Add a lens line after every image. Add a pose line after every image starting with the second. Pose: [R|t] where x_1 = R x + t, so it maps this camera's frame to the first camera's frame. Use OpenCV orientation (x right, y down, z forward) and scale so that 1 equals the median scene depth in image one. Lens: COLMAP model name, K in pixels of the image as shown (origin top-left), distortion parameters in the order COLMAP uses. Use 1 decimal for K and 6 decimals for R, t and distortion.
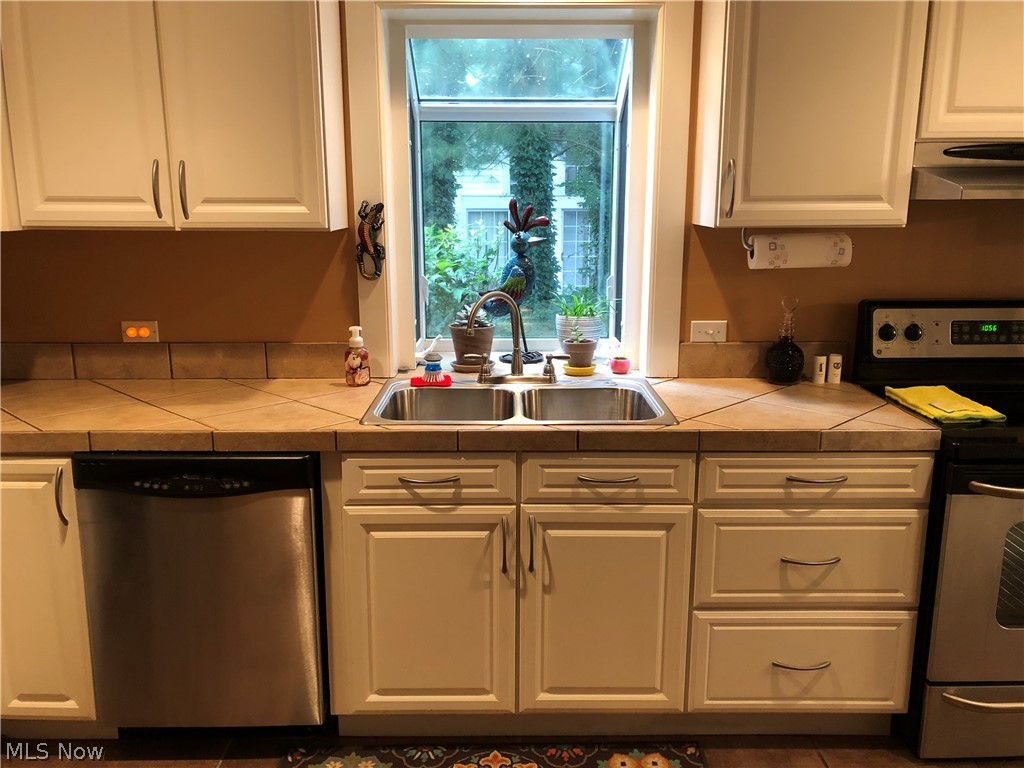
lens RADIAL K [[828.4, 0, 513.7], [0, 828.4, 381.9], [0, 0, 1]] dist [0.044774, -0.055523]
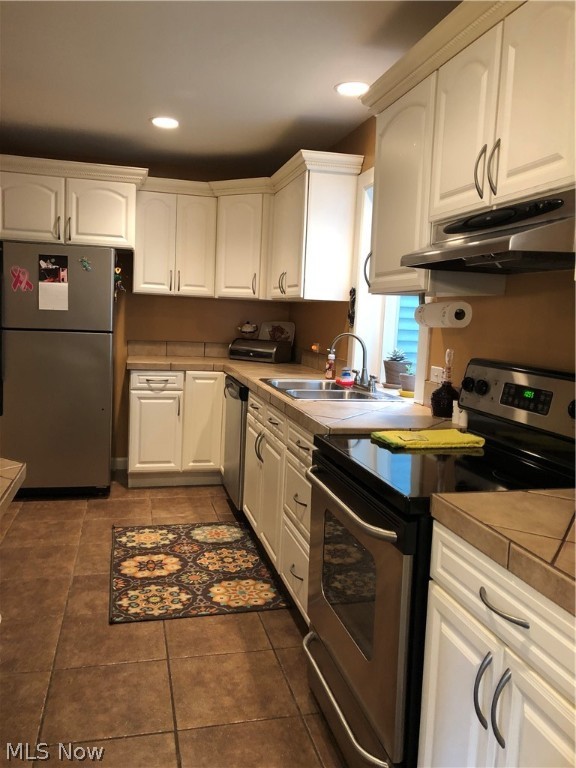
lens RADIAL K [[621.3, 0, 289.1], [0, 621.3, 370.4], [0, 0, 1]] dist [0.044774, -0.055523]
pose [[0.238092, 0.101284, -0.965947, 1.369469], [-0.251688, 0.967008, 0.039357, -0.055564], [0.938064, 0.233747, 0.255729, 0.598679]]
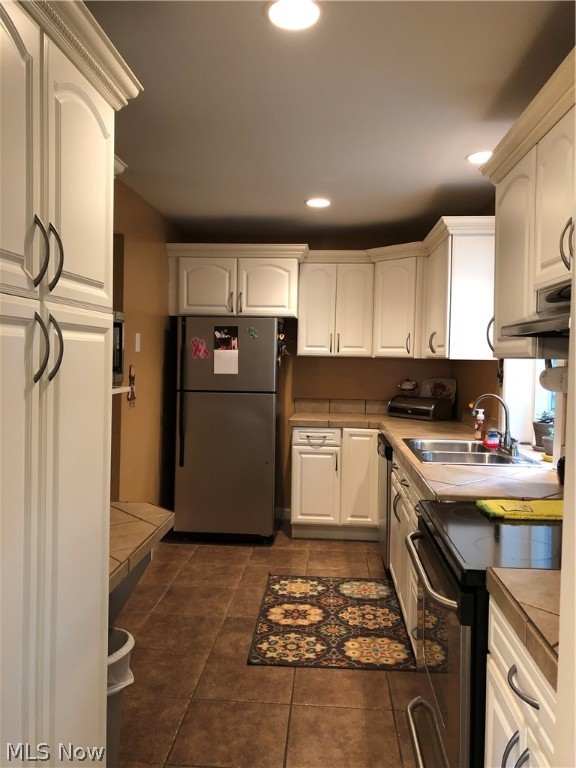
lens RADIAL K [[621.3, 0, 289.4], [0, 621.3, 373.8], [0, 0, 1]] dist [0.044774, -0.055523]
pose [[-0.073356, 0.027347, -0.996931, 1.460601], [-0.231768, 0.971788, 0.043711, -0.119272], [0.970001, 0.234263, -0.064948, 0.714167]]
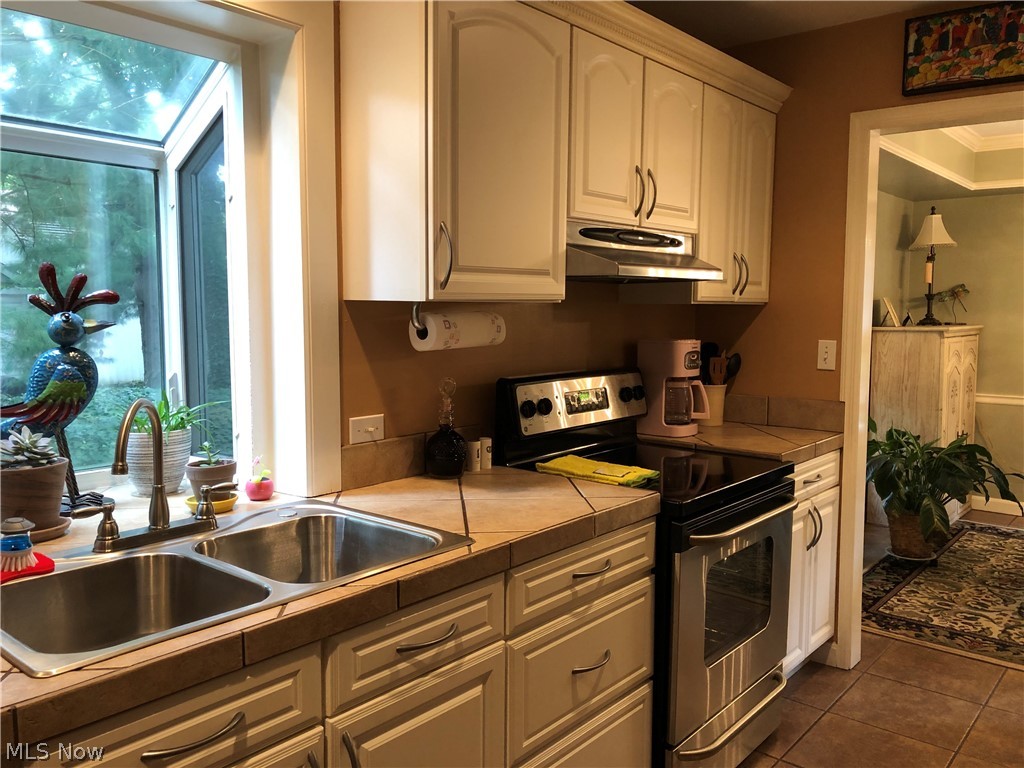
lens RADIAL K [[828.4, 0, 511.1], [0, 828.4, 378.2], [0, 0, 1]] dist [0.044774, -0.055523]
pose [[0.650303, -0.062224, 0.757122, -0.341711], [0.156710, 0.986192, -0.053551, -0.050957], [-0.743335, 0.153473, 0.651075, 0.406768]]
